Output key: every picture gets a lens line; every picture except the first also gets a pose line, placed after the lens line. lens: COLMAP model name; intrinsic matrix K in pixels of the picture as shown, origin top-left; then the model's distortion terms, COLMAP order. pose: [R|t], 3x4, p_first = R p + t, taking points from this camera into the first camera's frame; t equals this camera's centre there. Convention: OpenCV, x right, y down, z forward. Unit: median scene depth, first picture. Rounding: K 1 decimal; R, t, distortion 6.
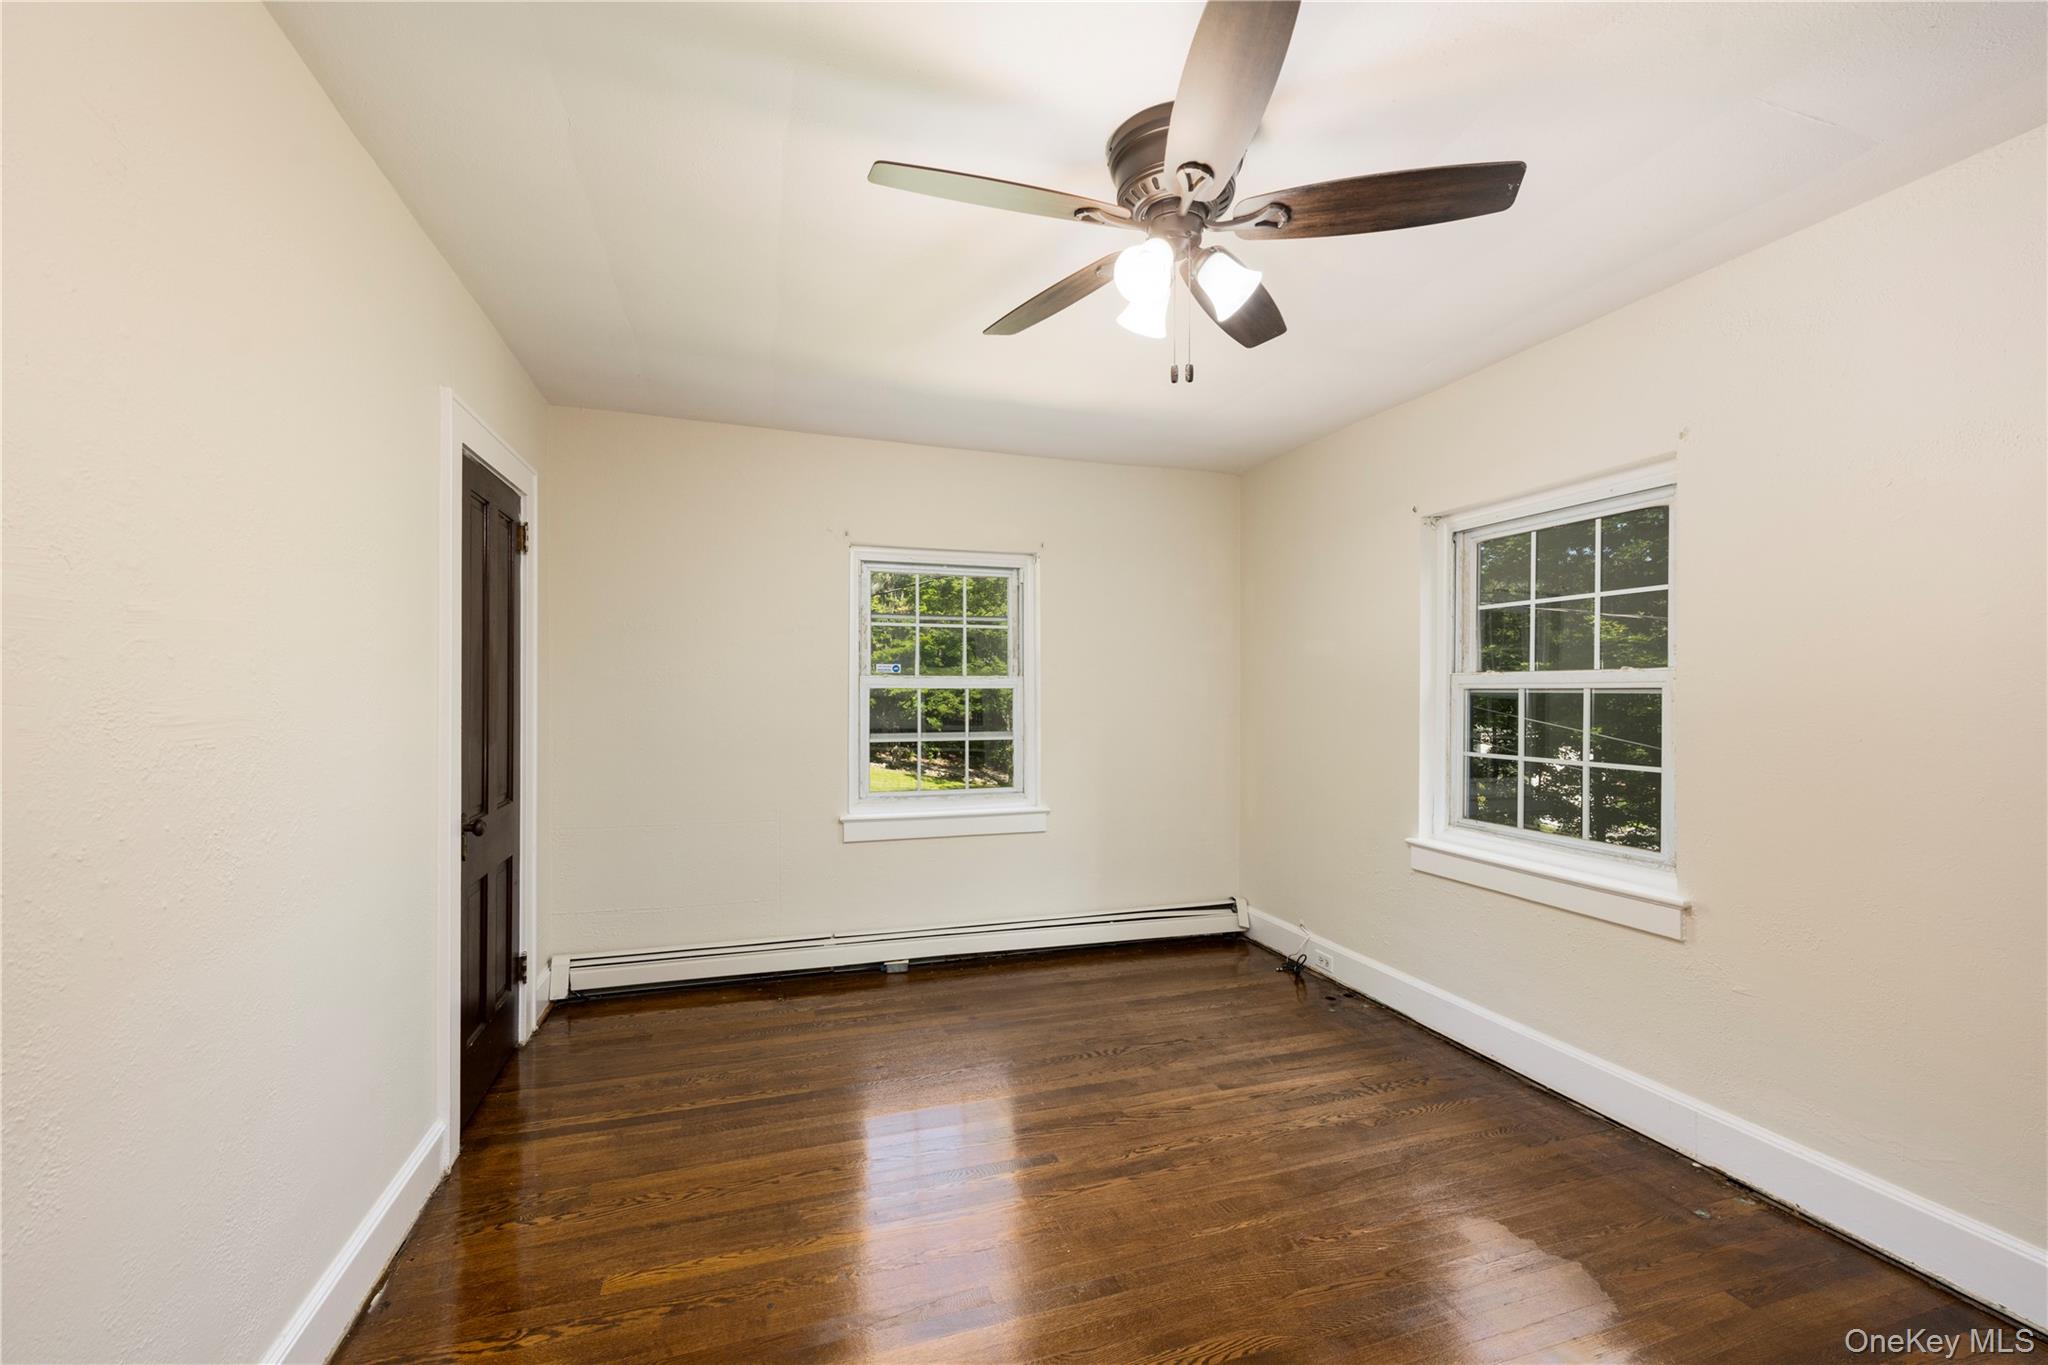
lens RADIAL K [[822.6, 0, 1009.4], [0, 822.6, 696.5], [0, 0, 1]] dist [-0.000209, 0.000030]
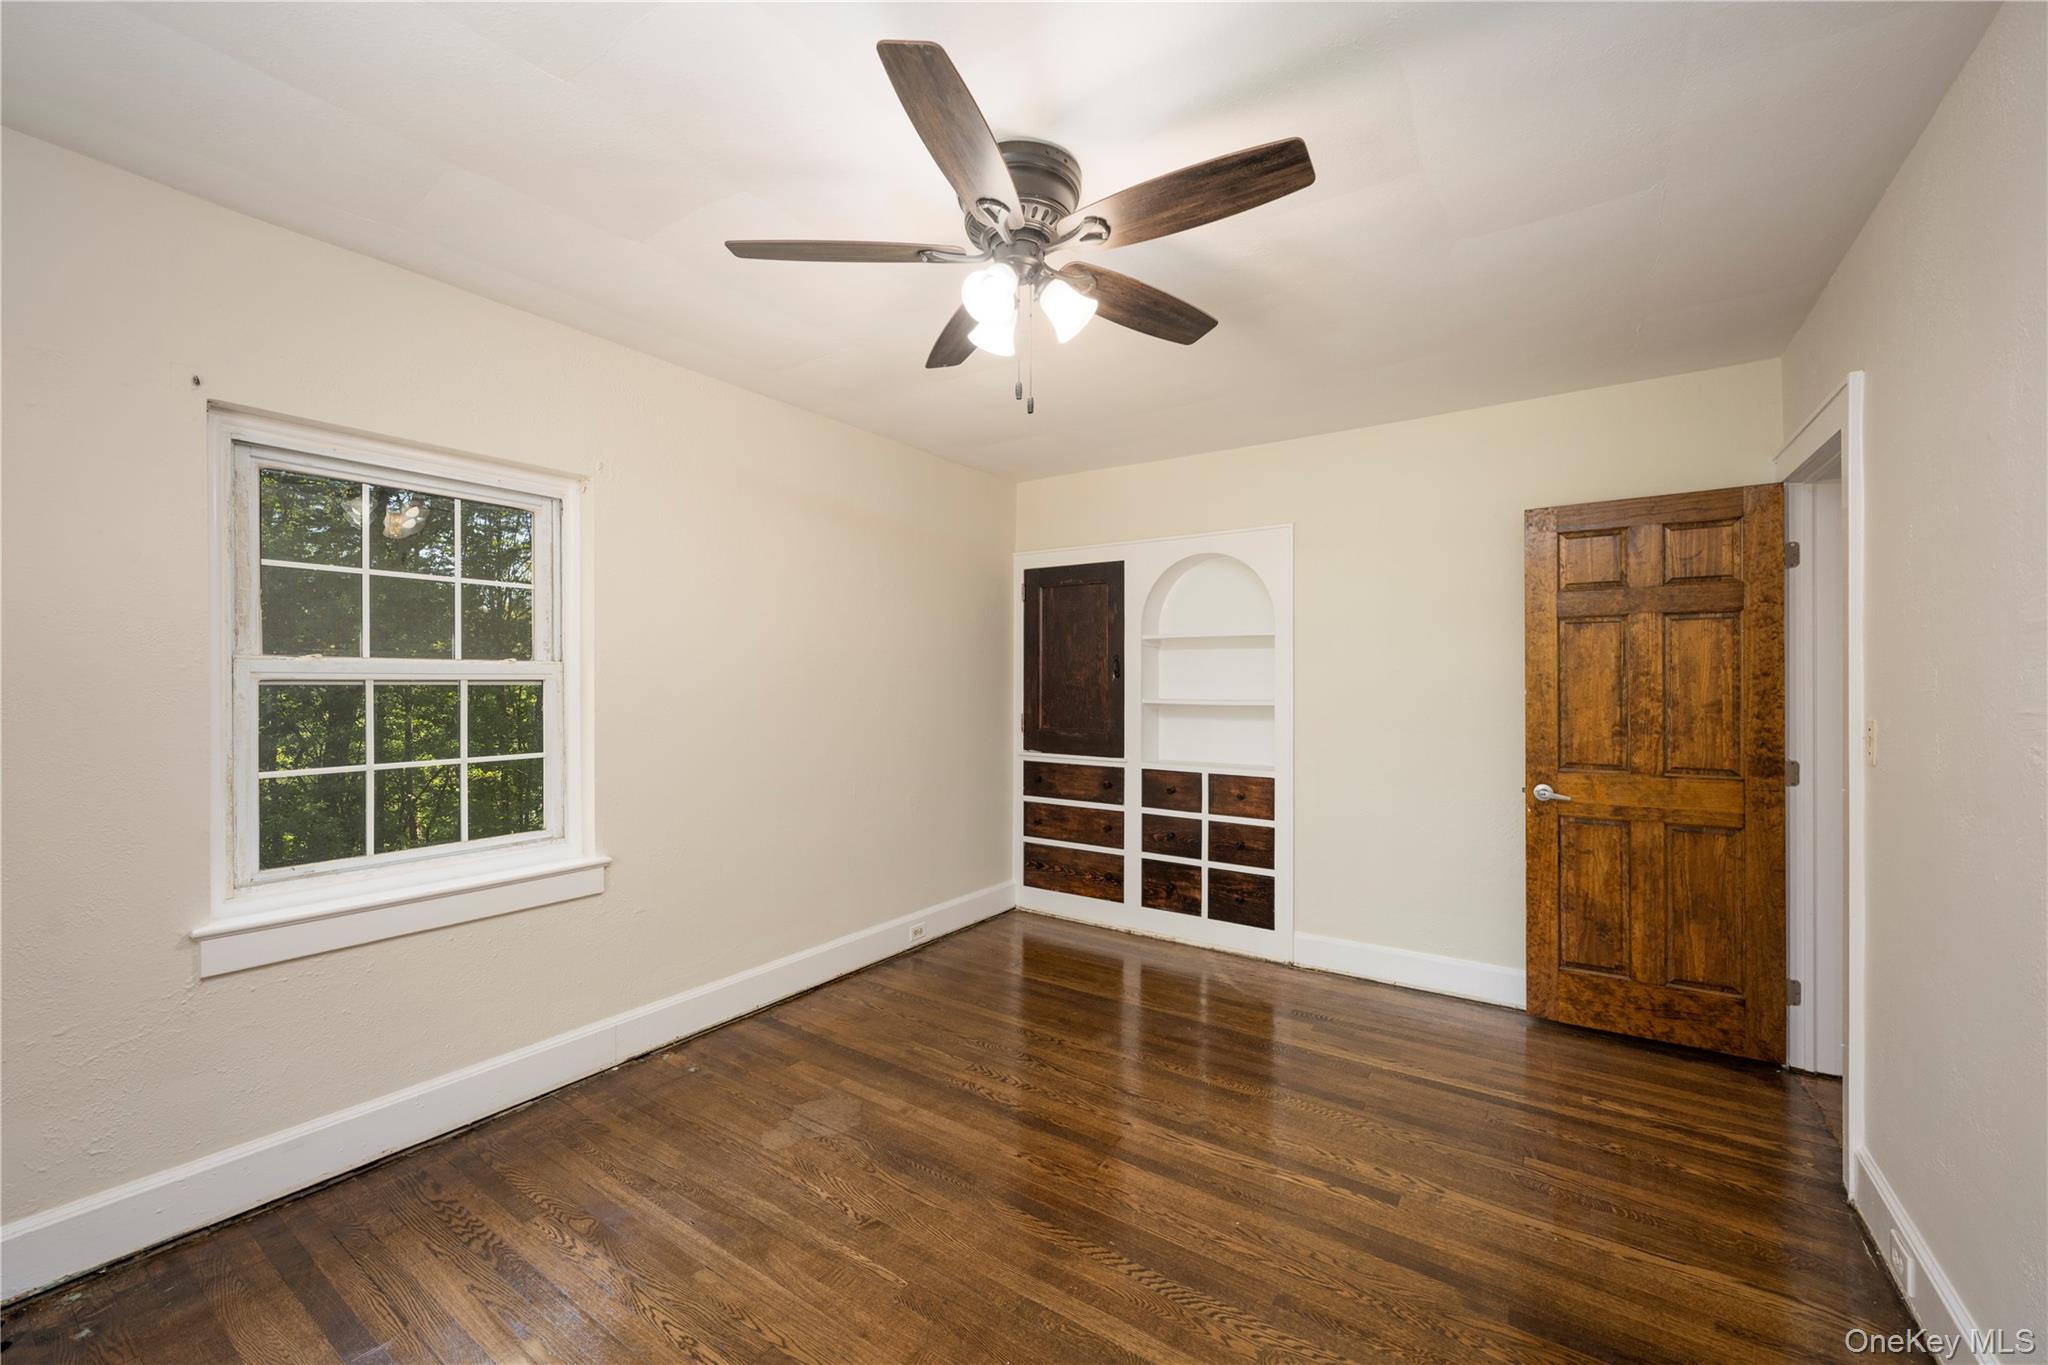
lens RADIAL K [[822.6, 0, 1014.5], [0, 822.6, 676.6], [0, 0, 1]] dist [-0.000209, 0.000030]
pose [[-0.608309, 0.002127, 0.793697, -0.418772], [0.005032, 0.999987, 0.001177, -0.010771], [-0.793684, 0.004710, -0.608312, 1.063955]]
